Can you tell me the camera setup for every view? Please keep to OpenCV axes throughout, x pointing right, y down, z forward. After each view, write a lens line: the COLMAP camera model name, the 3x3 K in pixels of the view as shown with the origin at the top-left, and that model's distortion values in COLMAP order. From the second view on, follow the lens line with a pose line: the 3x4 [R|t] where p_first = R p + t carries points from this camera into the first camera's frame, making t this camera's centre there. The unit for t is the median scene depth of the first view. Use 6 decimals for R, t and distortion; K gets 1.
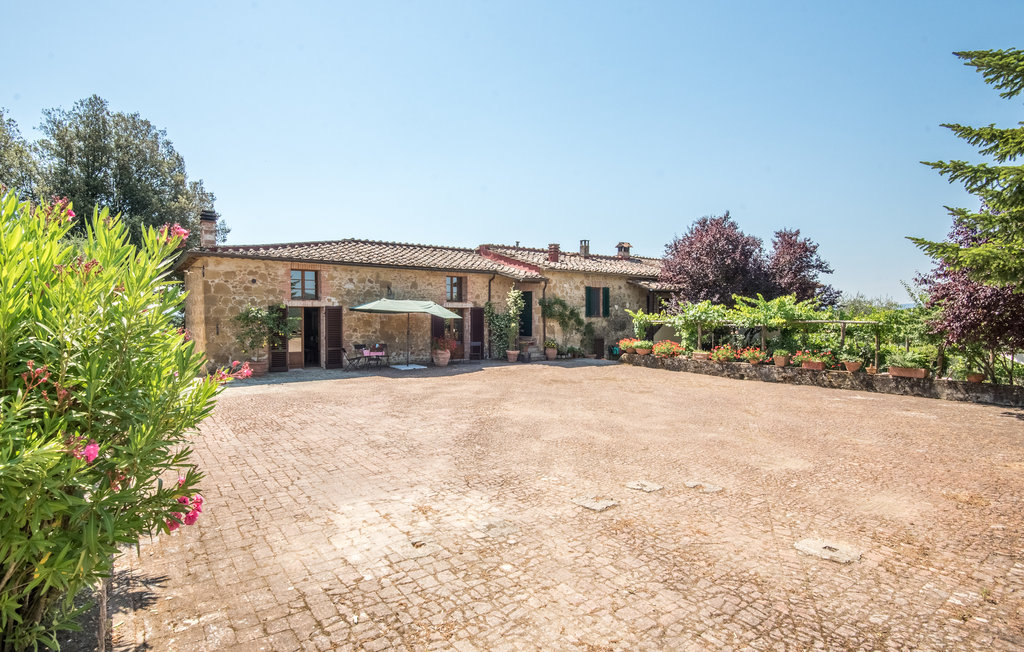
lens RADIAL K [[450.6, 0, 508.1], [0, 450.6, 319.7], [0, 0, 1]] dist [0.013615, -0.010910]
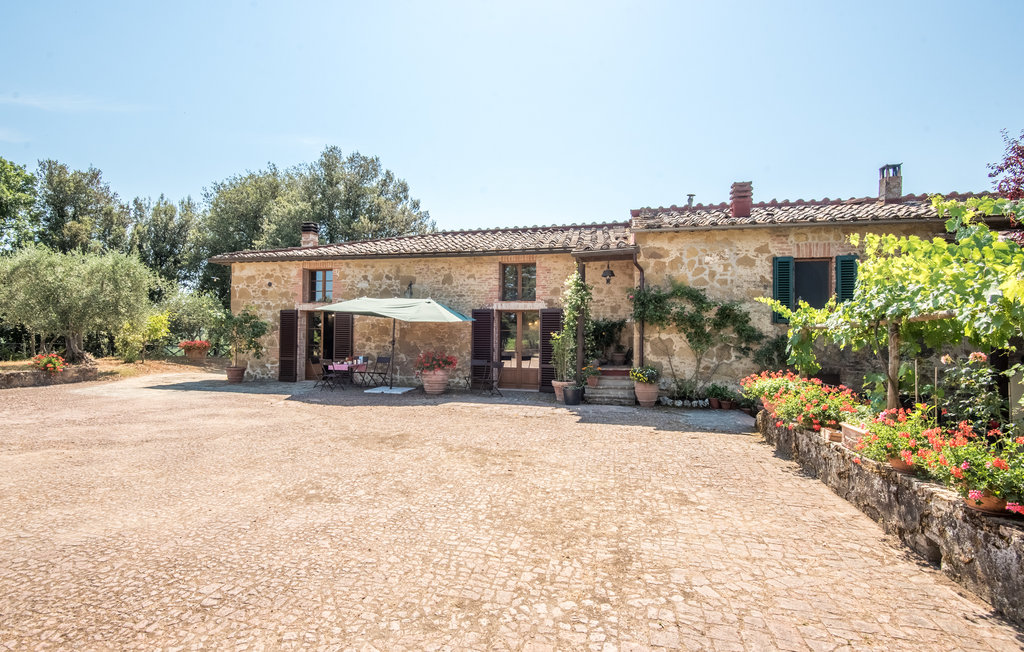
lens RADIAL K [[450.6, 0, 513.8], [0, 450.6, 332.1], [0, 0, 1]] dist [0.013615, -0.010910]
pose [[0.679005, 0.007685, -0.734094, 0.375185], [-0.012391, 0.999923, -0.000993, 0.007347], [0.734029, 0.009770, 0.679048, 0.559137]]
